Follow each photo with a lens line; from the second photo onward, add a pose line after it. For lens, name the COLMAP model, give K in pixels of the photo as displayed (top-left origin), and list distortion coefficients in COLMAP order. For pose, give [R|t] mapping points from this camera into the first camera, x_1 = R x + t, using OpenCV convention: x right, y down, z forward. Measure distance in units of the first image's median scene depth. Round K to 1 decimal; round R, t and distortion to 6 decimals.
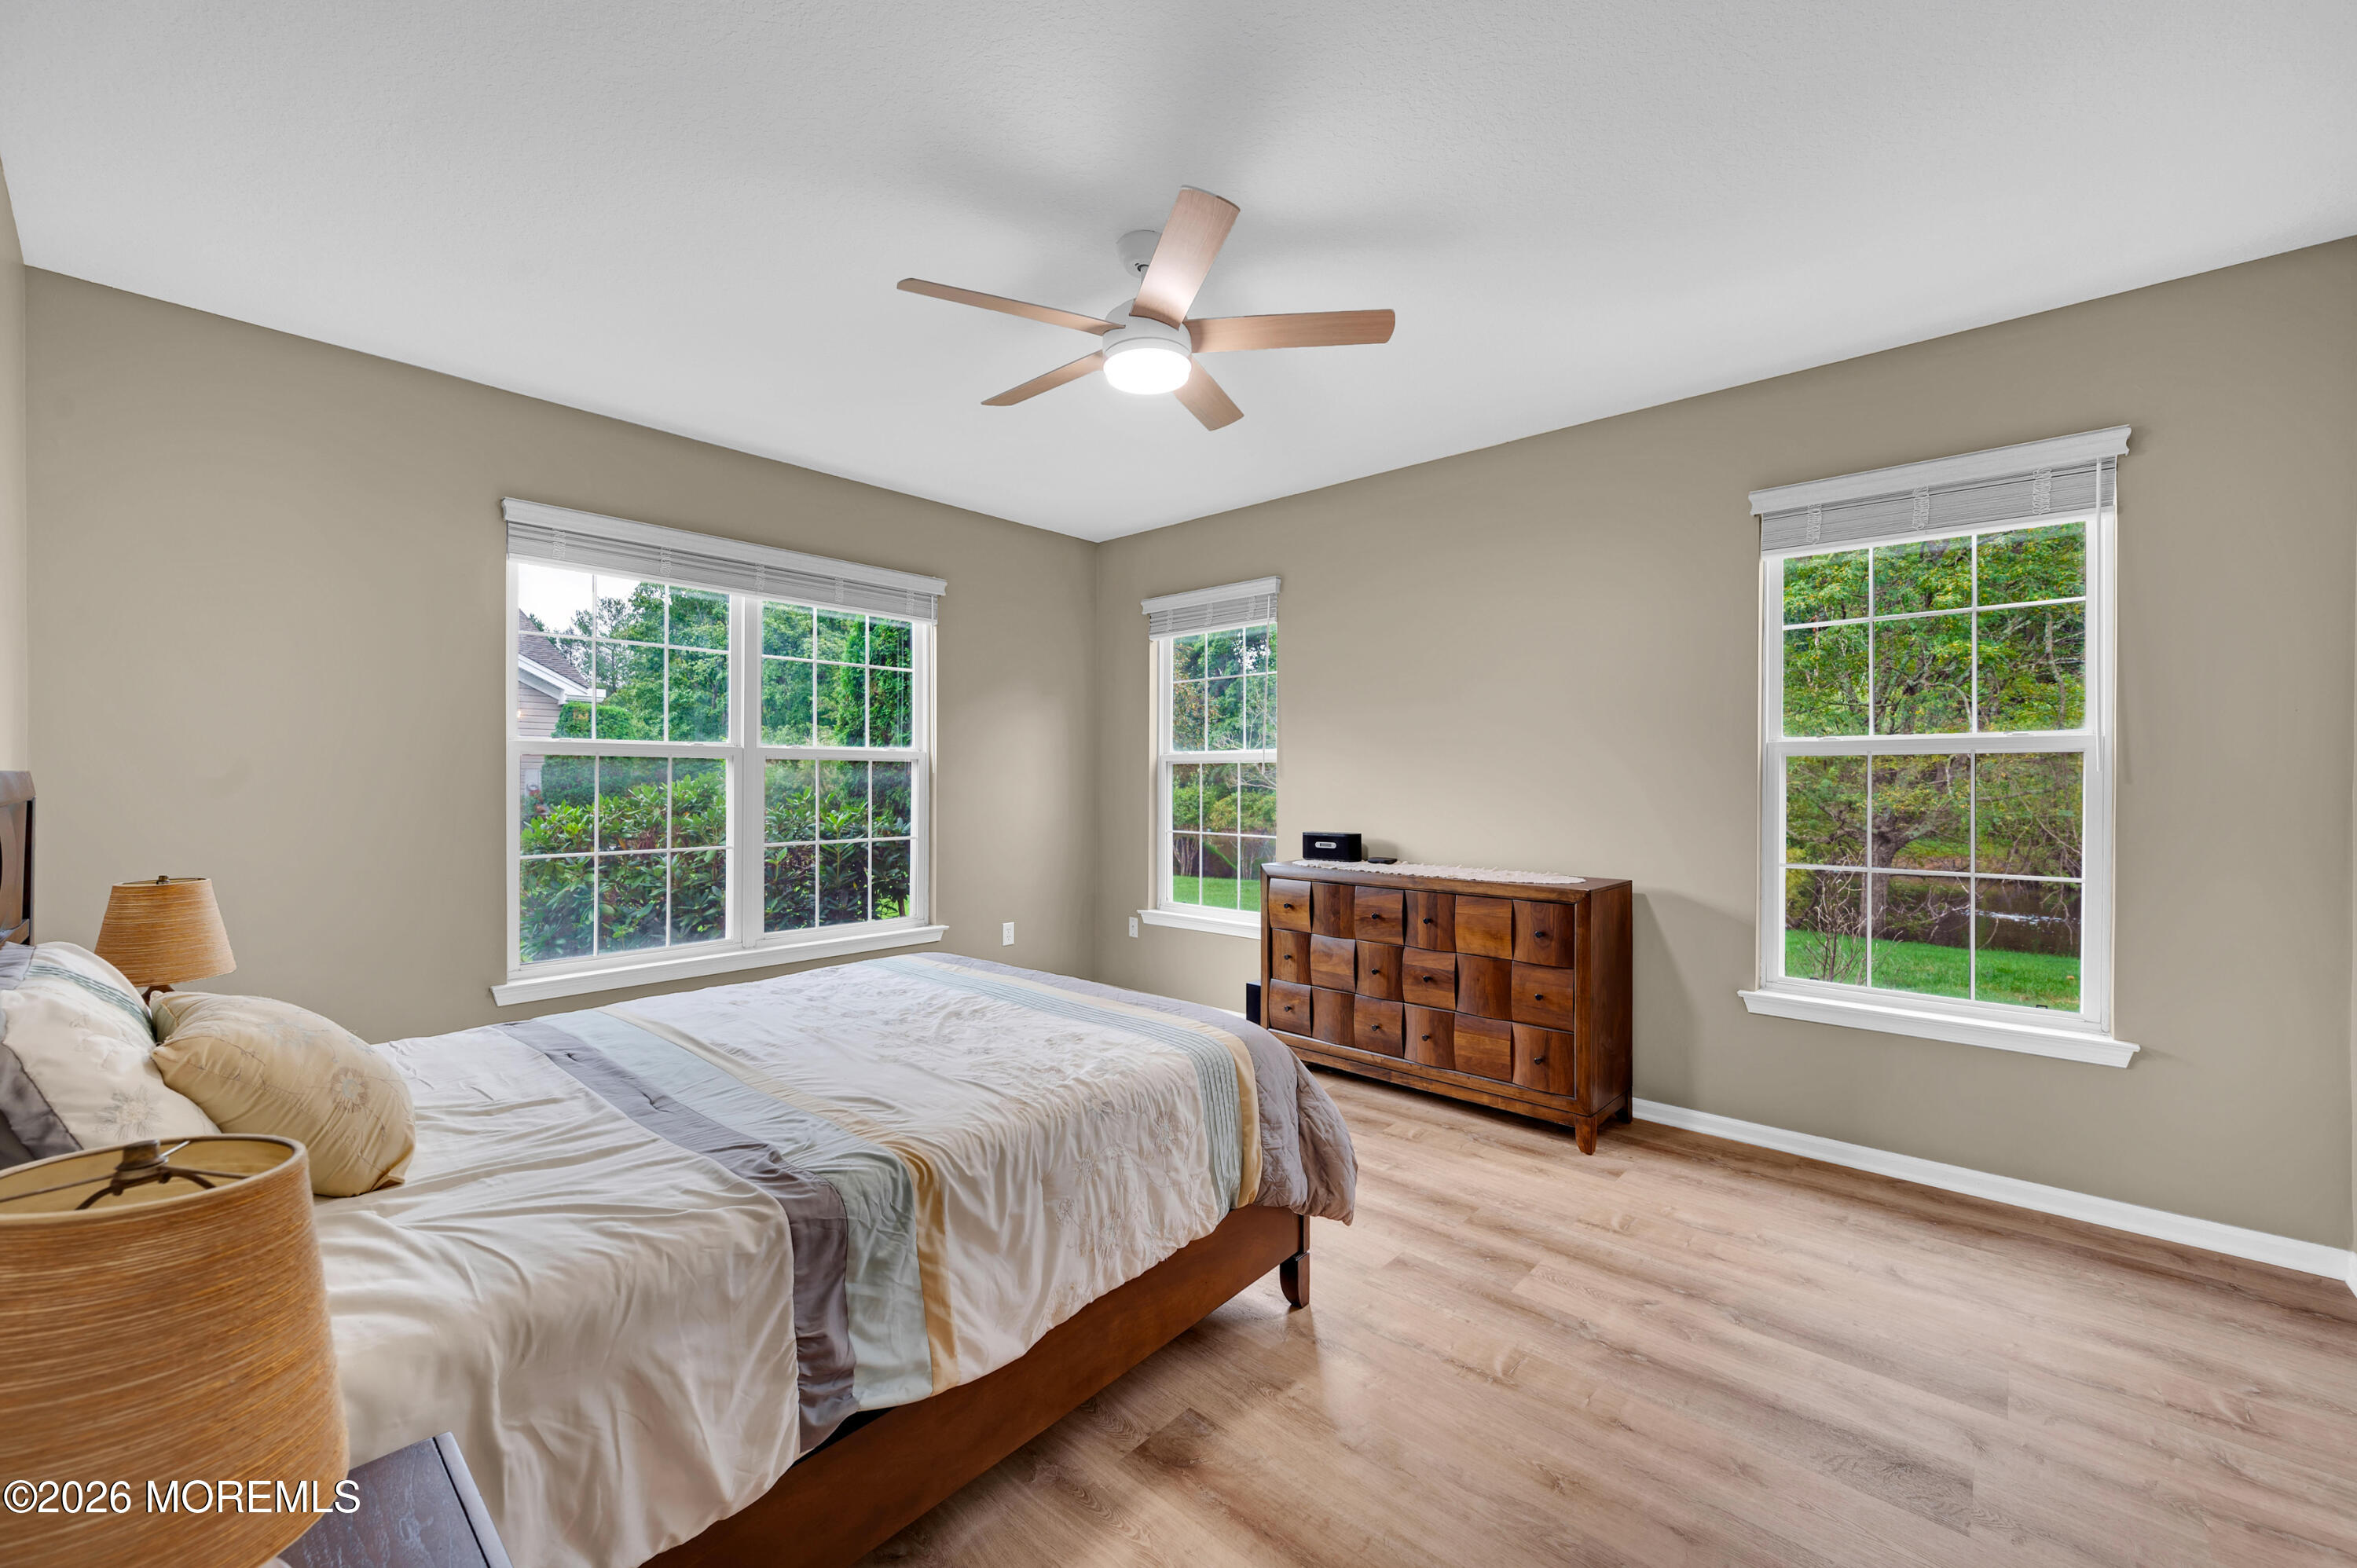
lens RADIAL K [[929.7, 0, 1177.7], [0, 929.7, 780.0], [0, 0, 1]] dist [-0.002467, 0.000592]
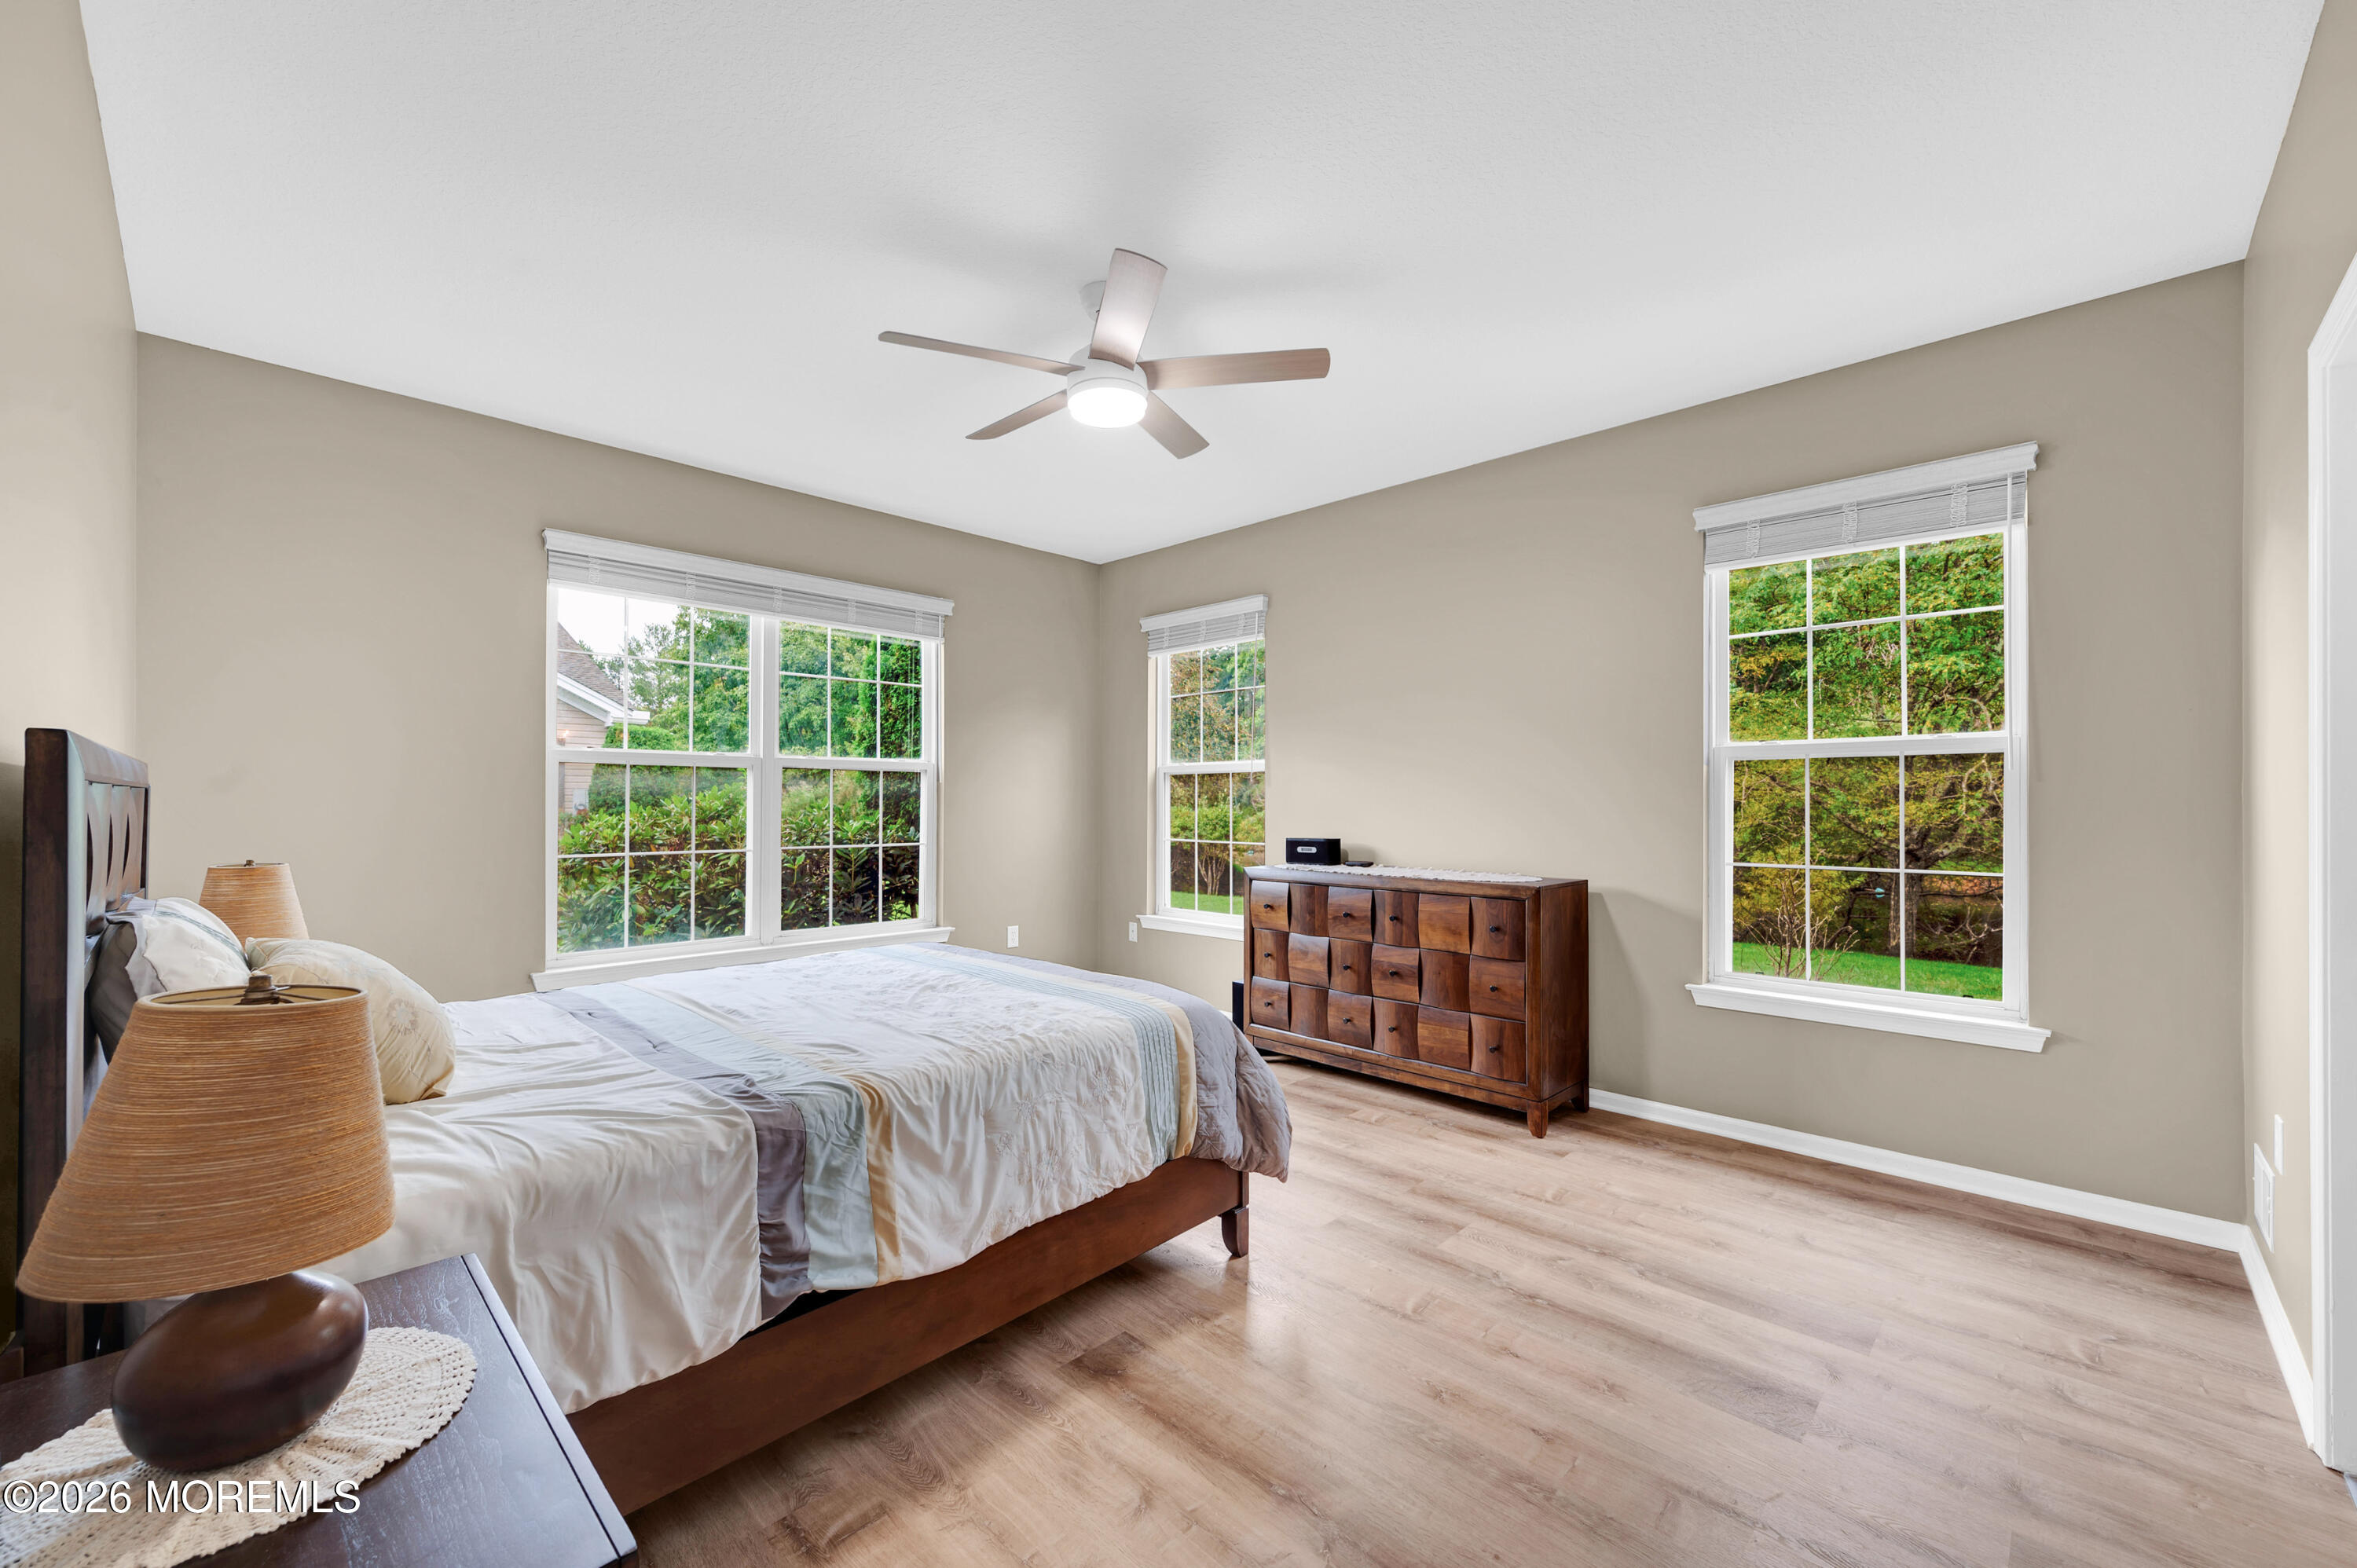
lens RADIAL K [[936.2, 0, 1177.0], [0, 936.2, 795.1], [0, 0, 1]] dist [-0.001251, -0.000370]
pose [[0.999137, -0.000278, -0.041531, 0.112262], [-0.000086, 0.999962, -0.008752, 0.034905], [0.041532, 0.008748, 0.999099, -0.120316]]
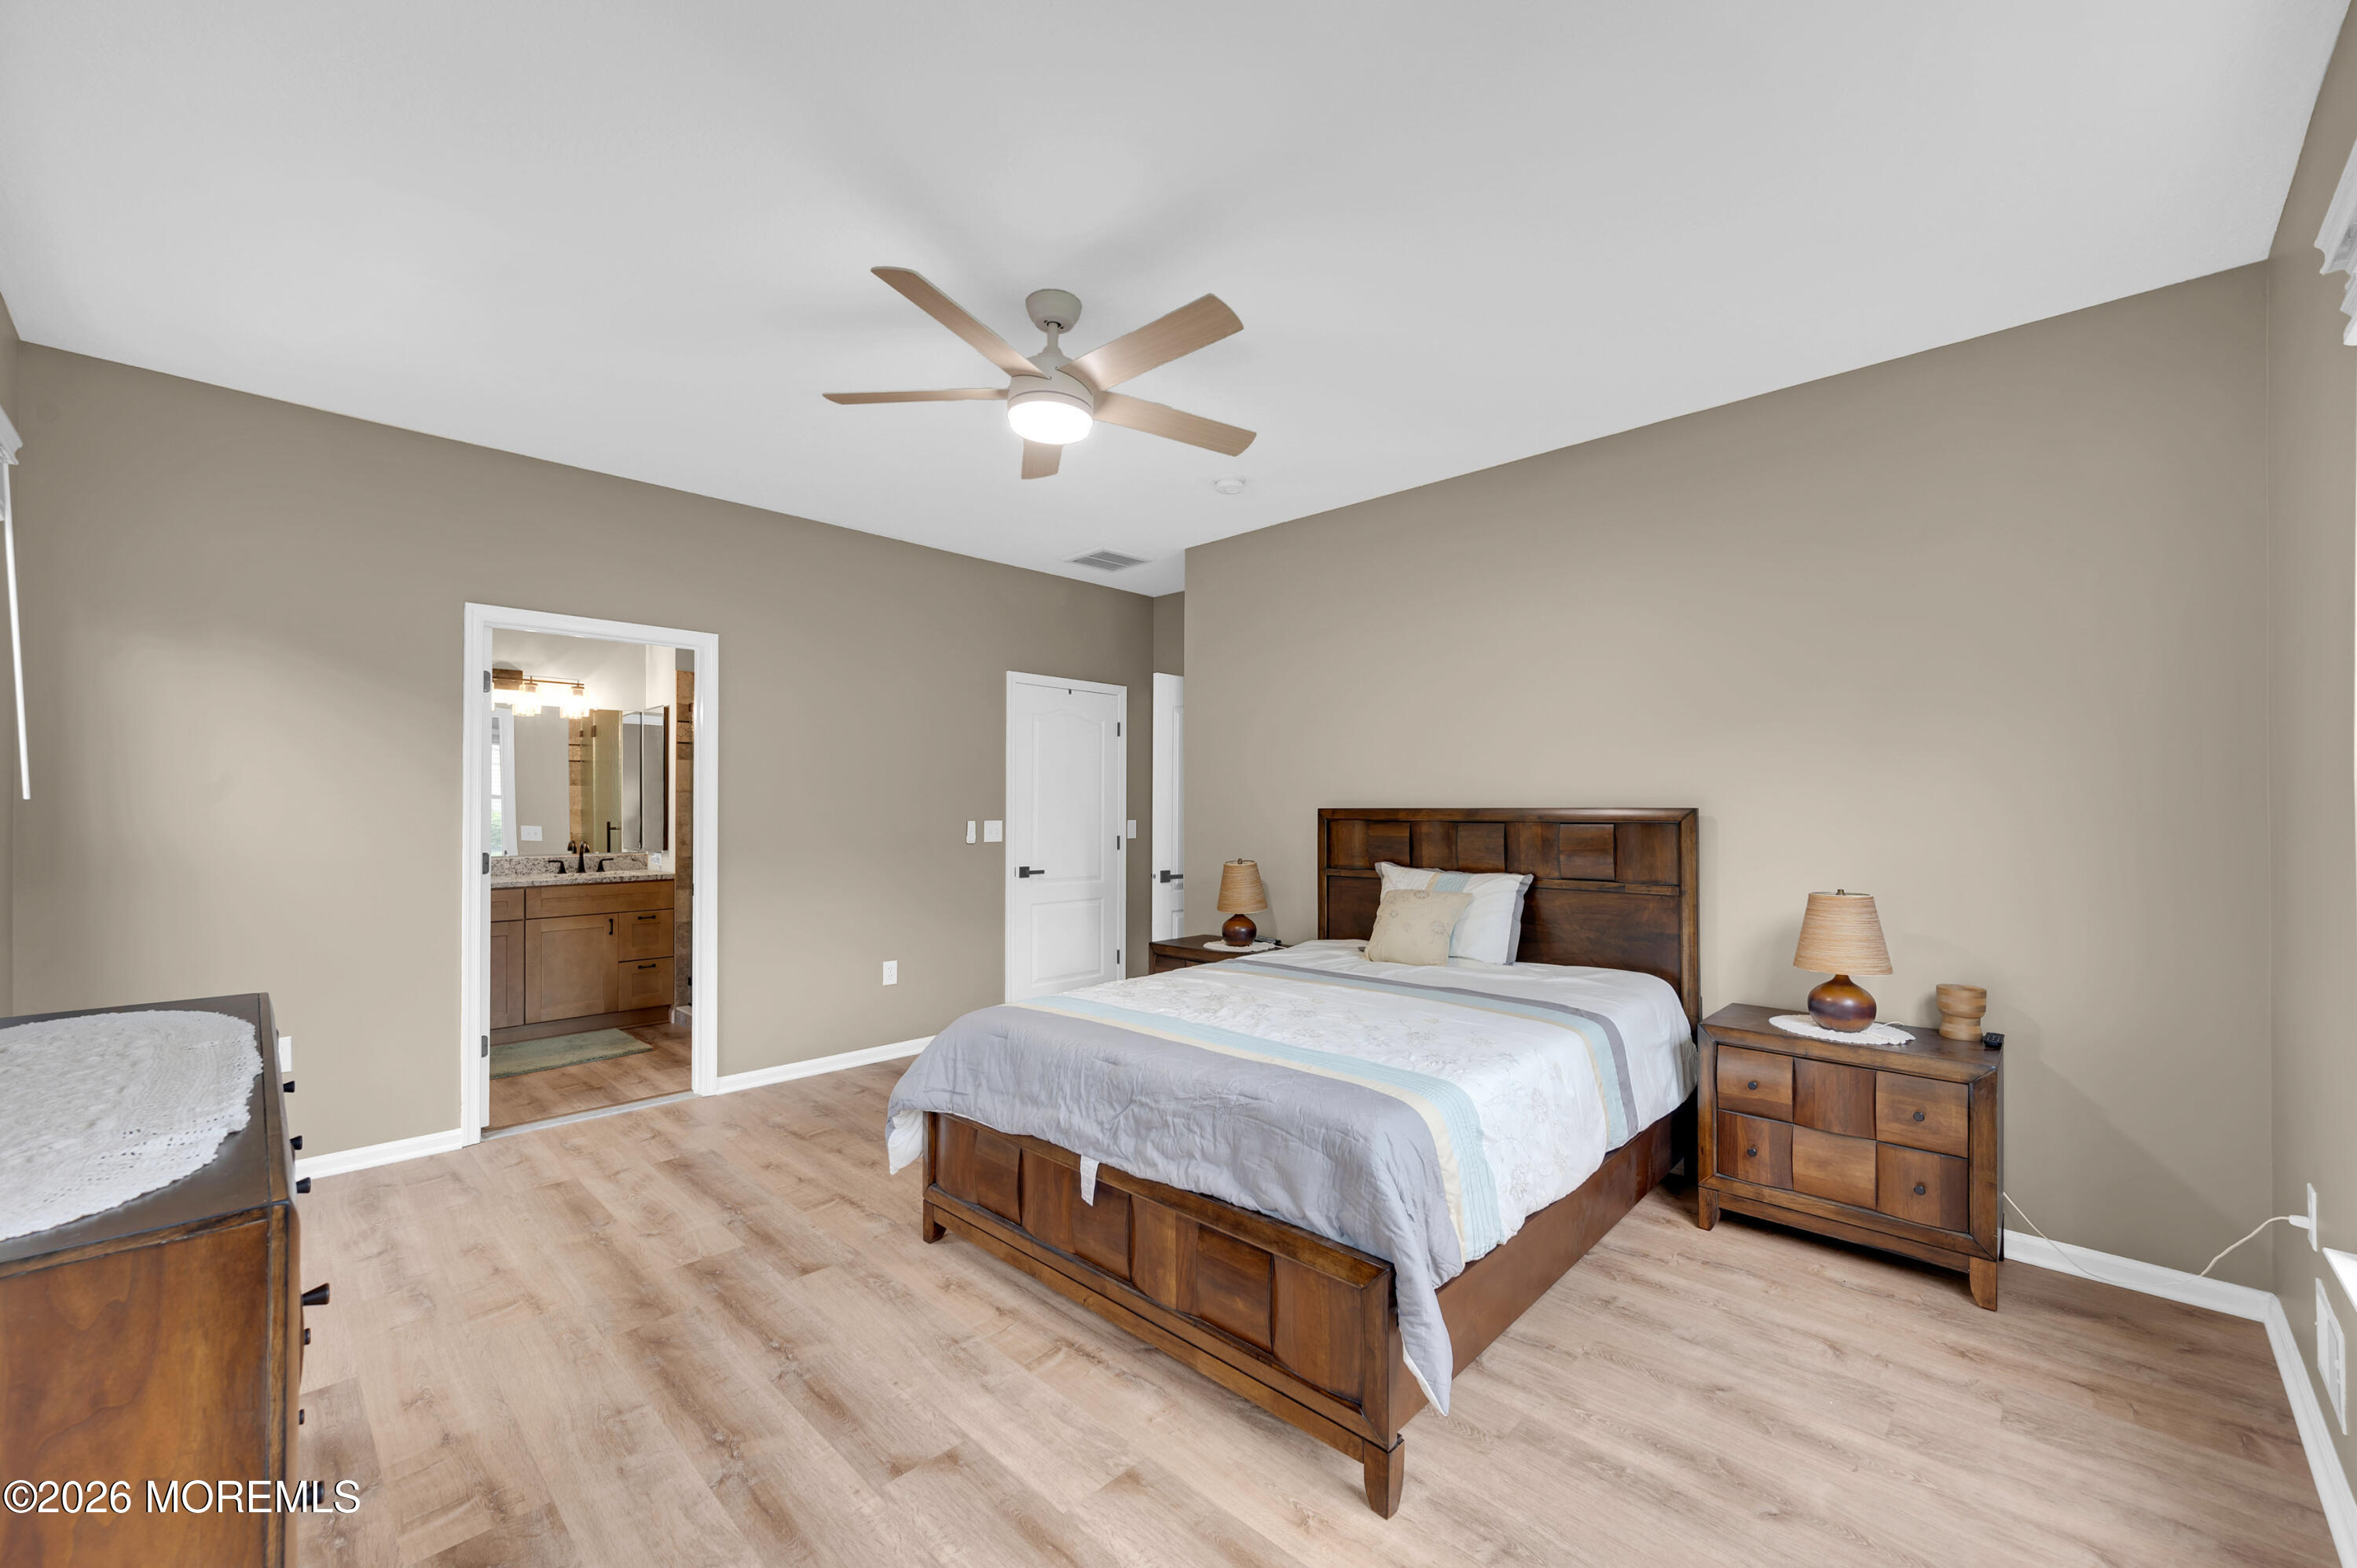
lens RADIAL K [[936.2, 0, 1177.0], [0, 936.2, 795.1], [0, 0, 1]] dist [-0.001251, -0.000370]
pose [[-0.998968, -0.000430, 0.045423, -0.259351], [-0.000628, 0.999990, -0.004342, -0.010024], [-0.045421, -0.004366, -0.998958, 2.357148]]
